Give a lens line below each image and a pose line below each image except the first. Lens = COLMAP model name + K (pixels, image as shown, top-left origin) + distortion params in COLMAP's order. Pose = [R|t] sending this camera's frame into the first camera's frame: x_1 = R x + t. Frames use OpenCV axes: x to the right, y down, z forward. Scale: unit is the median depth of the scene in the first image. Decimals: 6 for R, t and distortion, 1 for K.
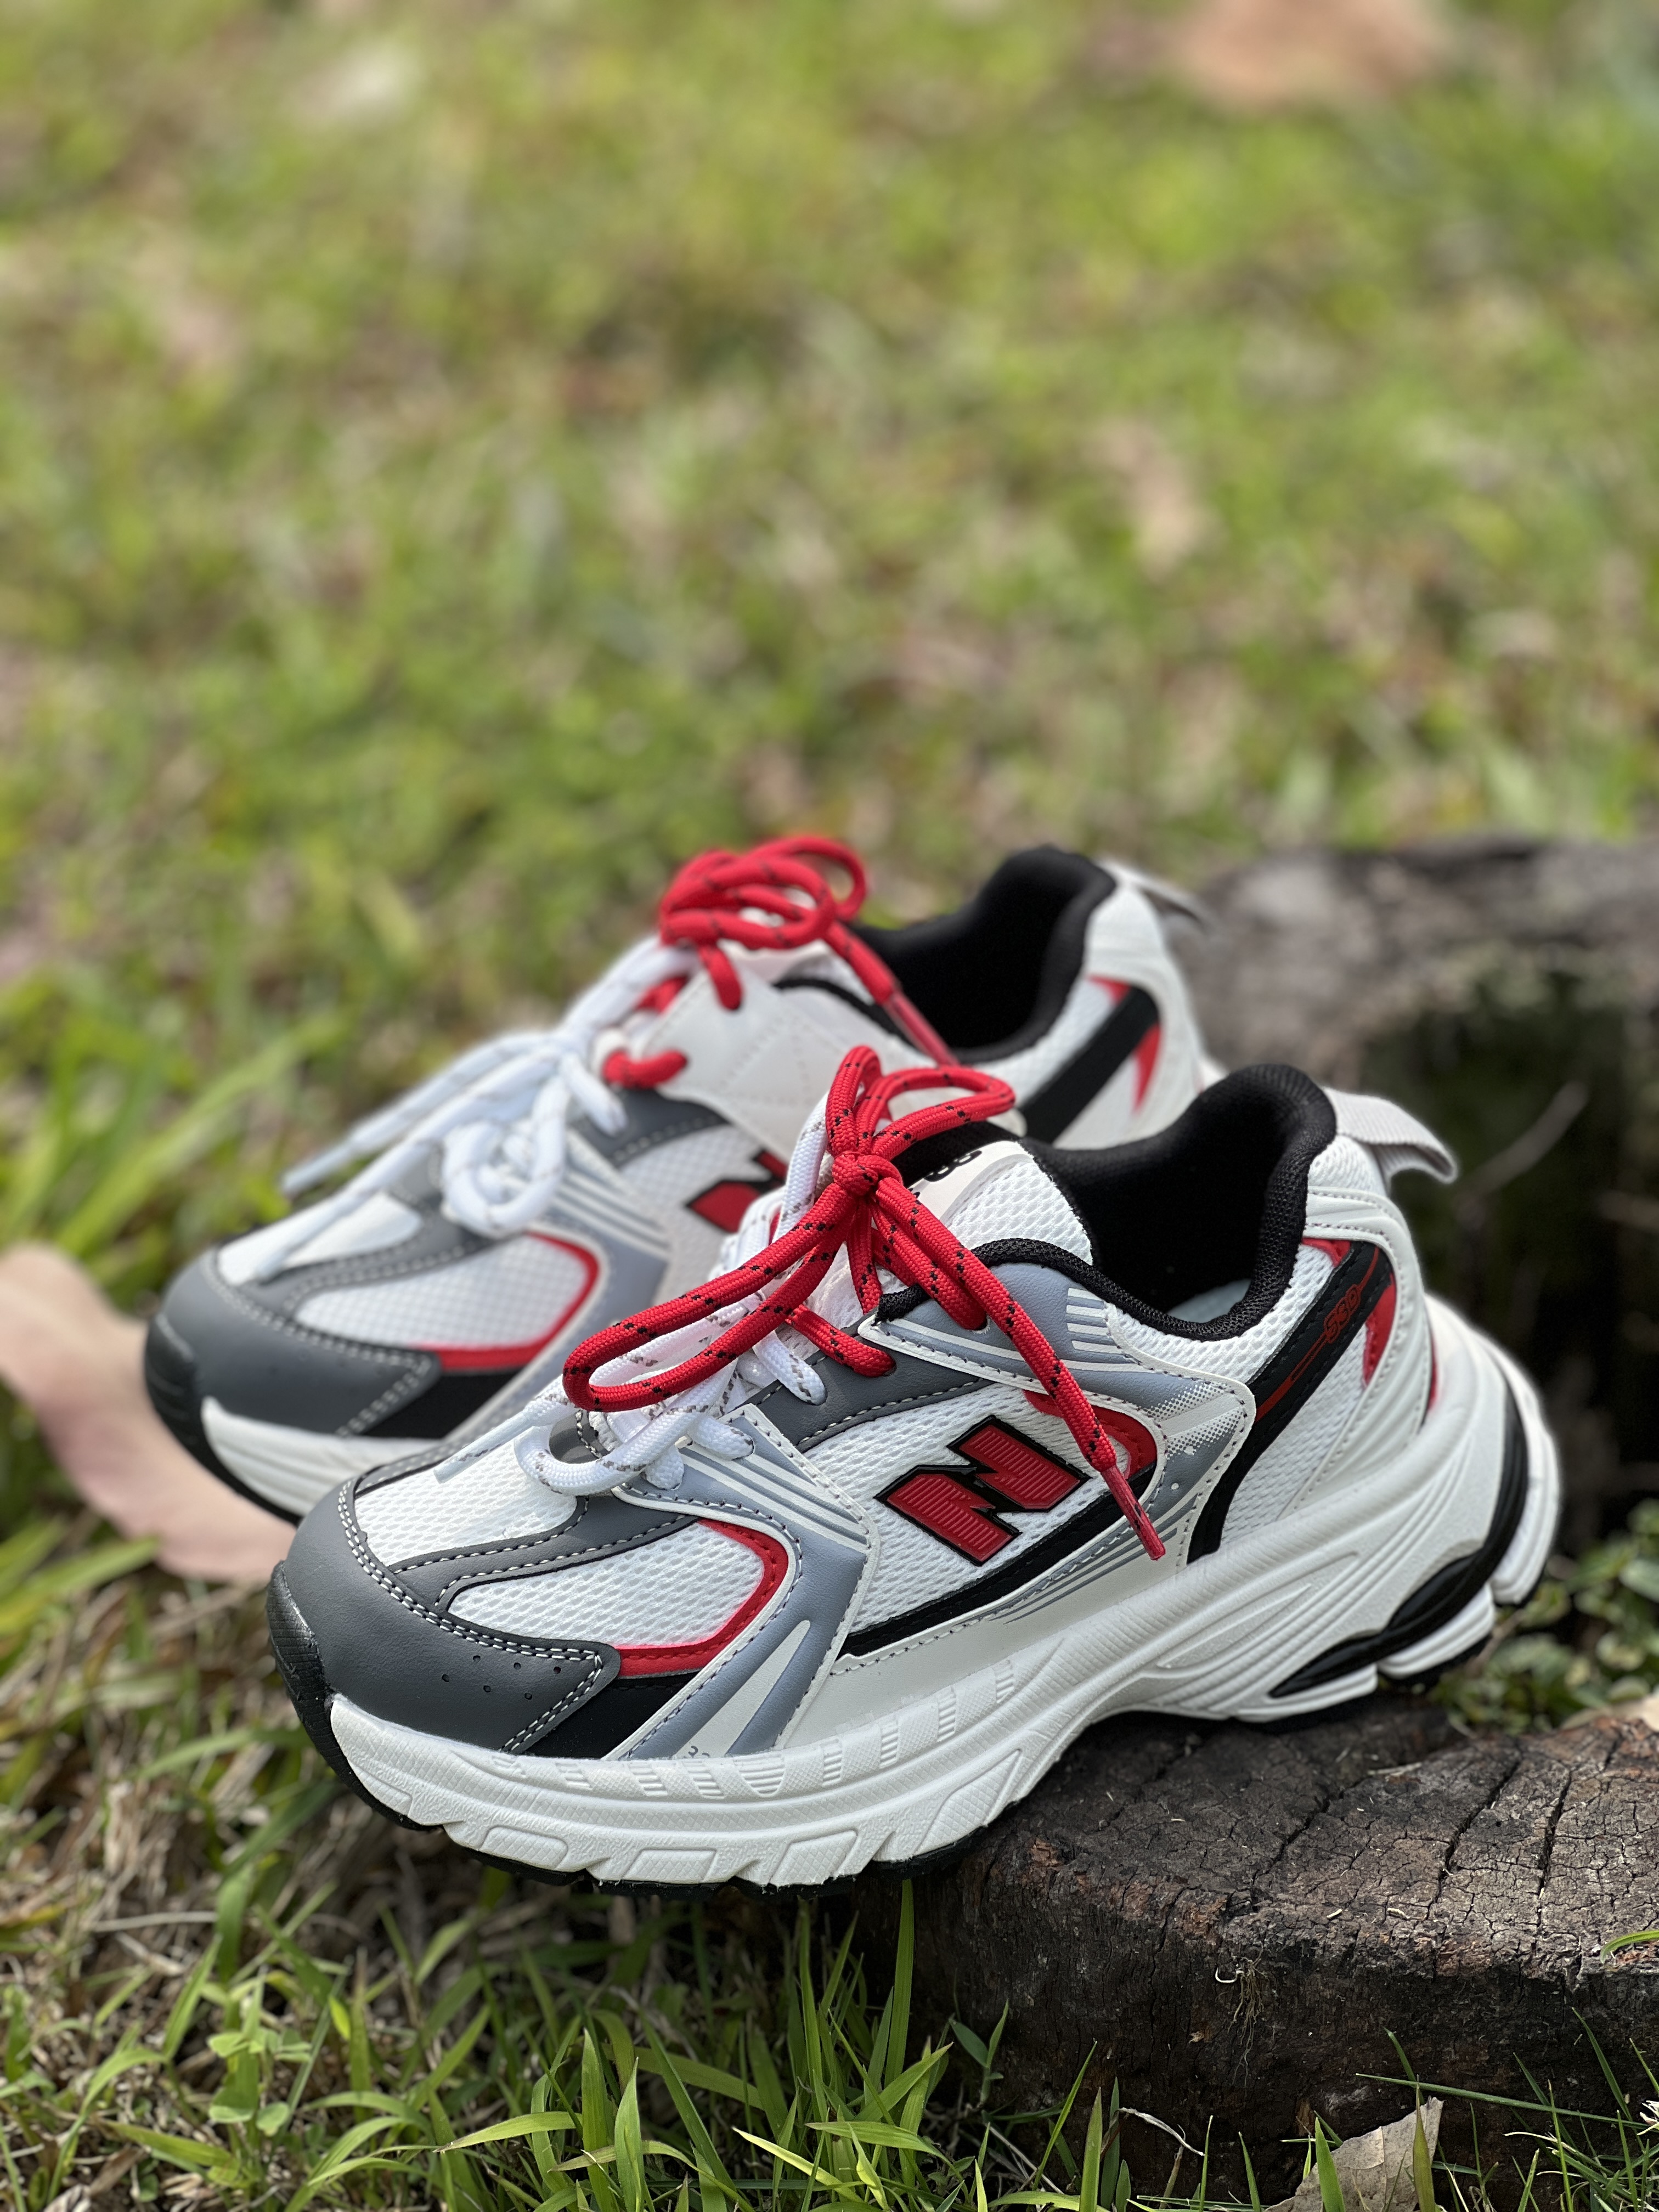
lens RADIAL K [[4988.7, 0, 829.5], [0, 4988.7, 1106.0], [0, 0, 1]] dist [0.005516, 2.377426]
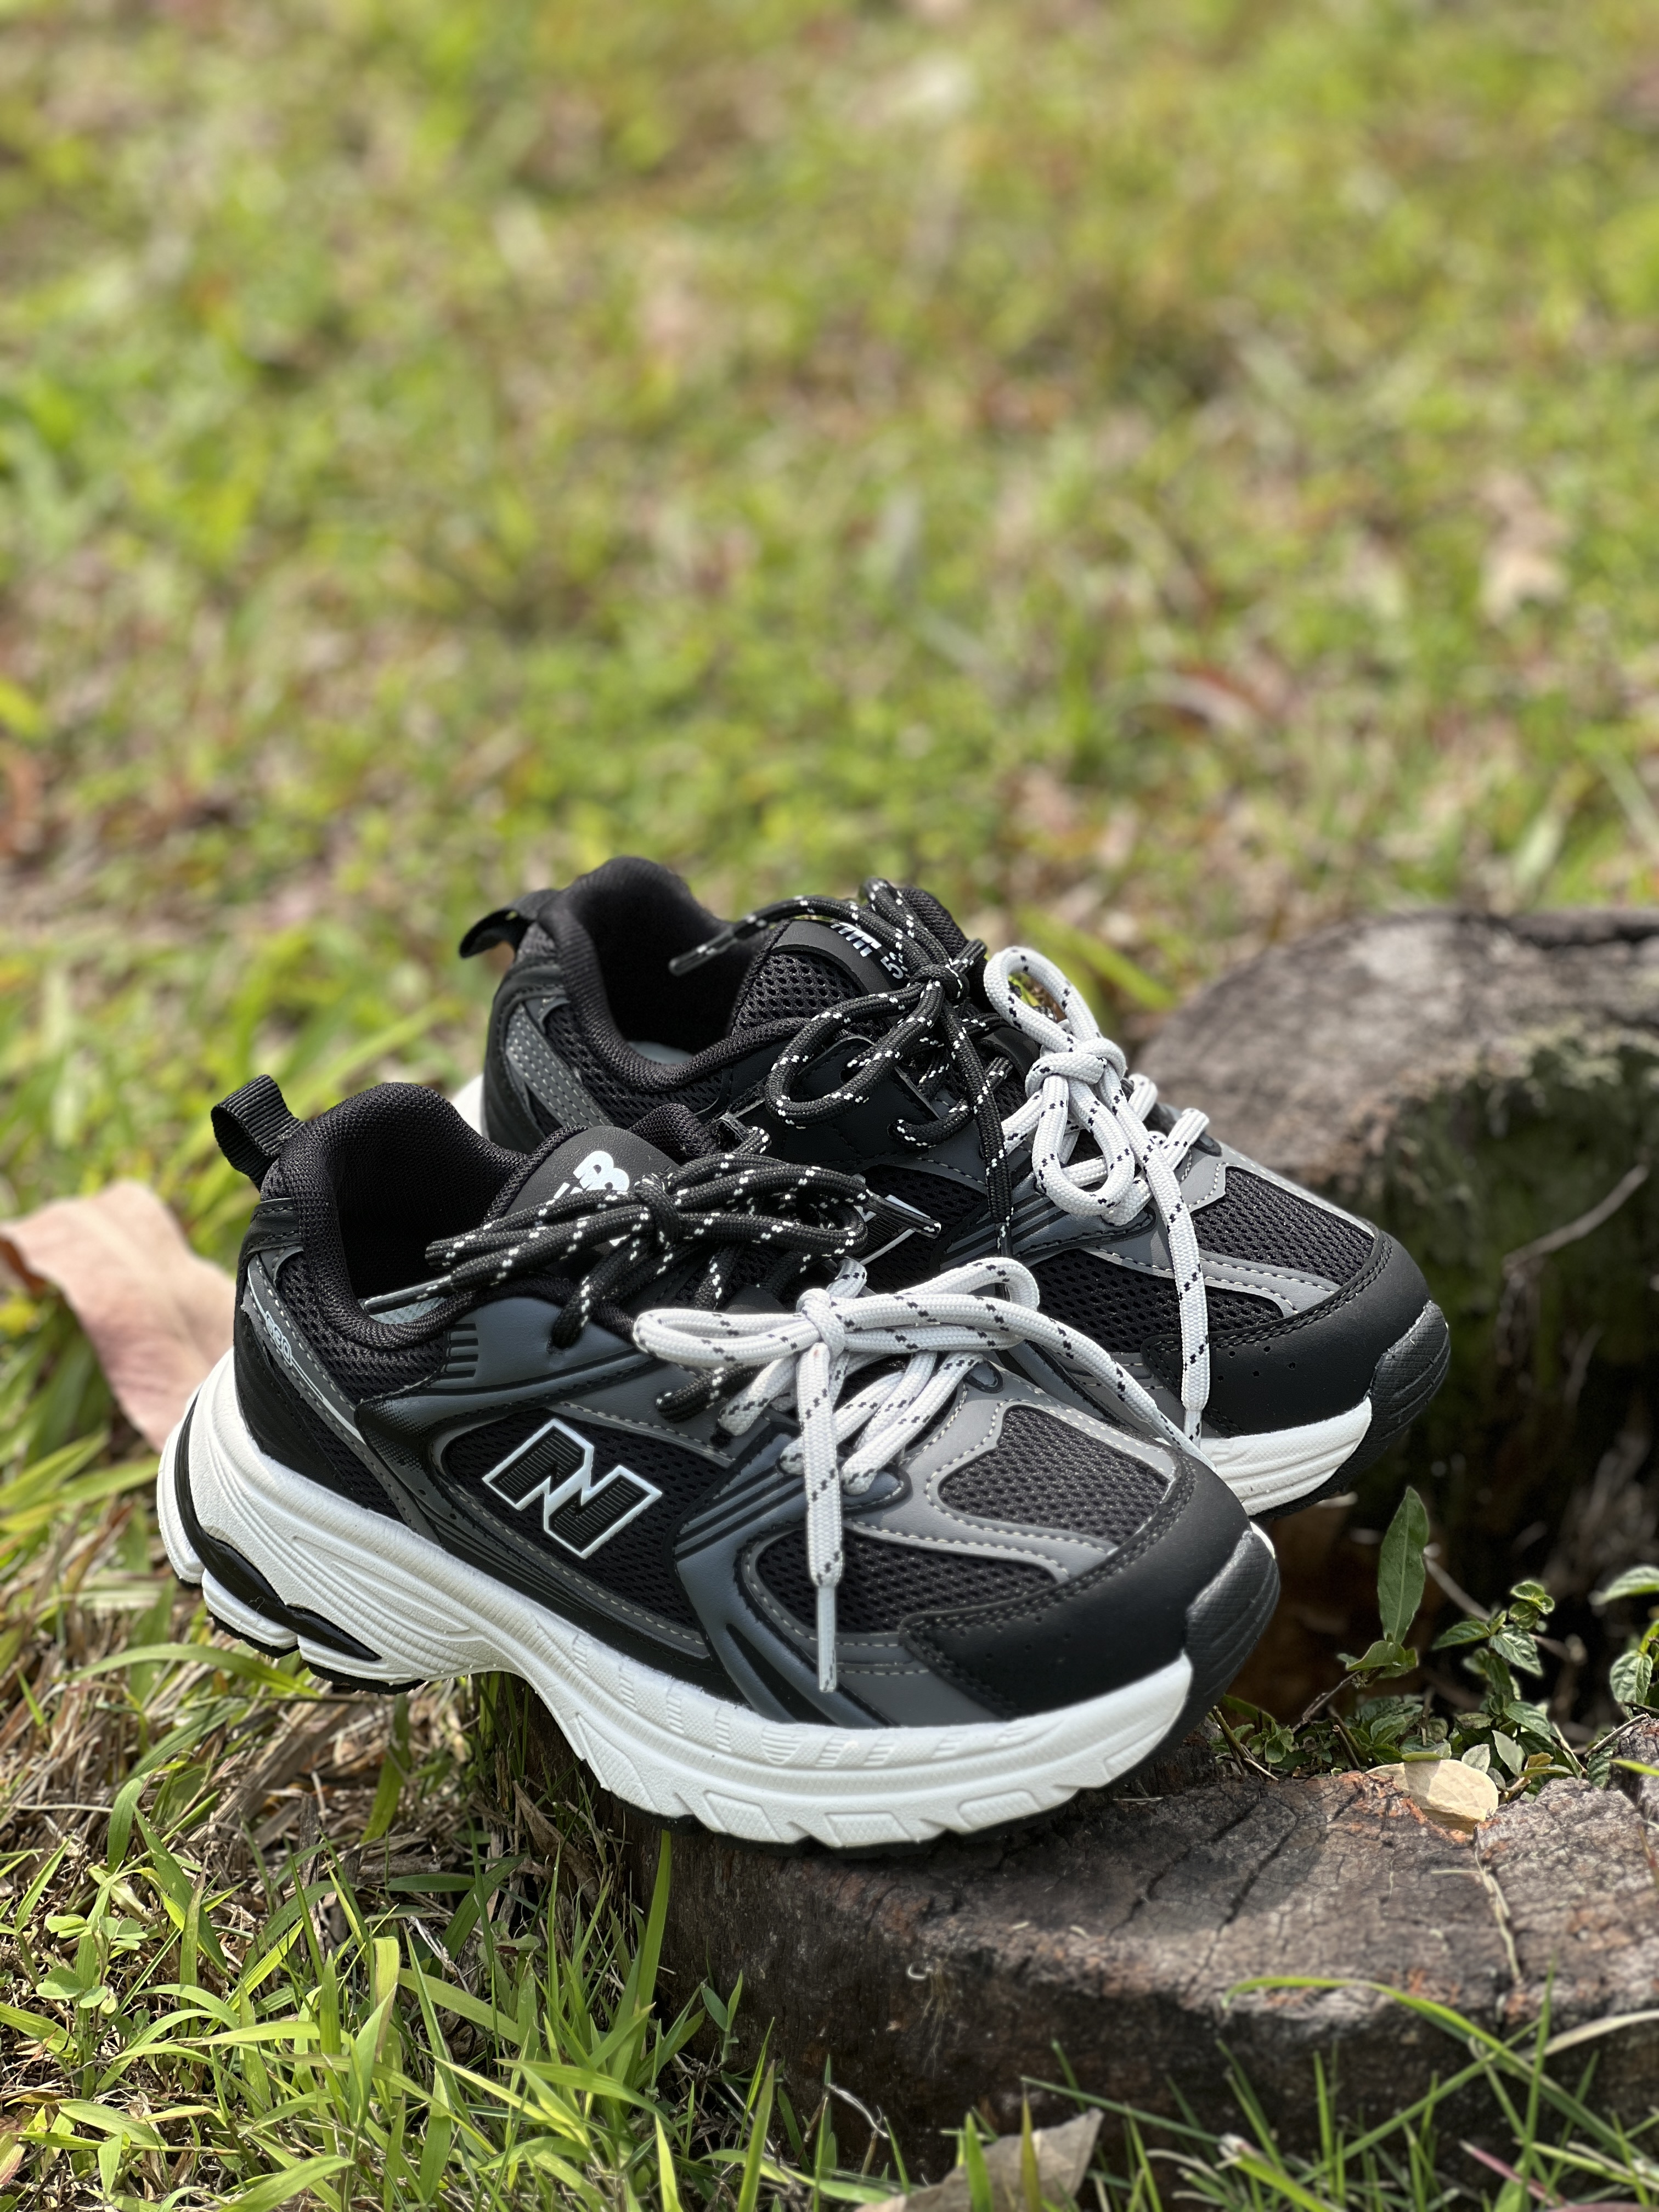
lens RADIAL K [[4976.9, 0, 829.5], [0, 4976.9, 1106.0], [0, 0, 1]] dist [-0.063479, 4.797680]
pose [[0.976246, 0.088597, -0.197721, 0.148743], [-0.086388, 0.996065, 0.019787, -0.017079], [0.198696, -0.002236, 0.980059, -0.026008]]
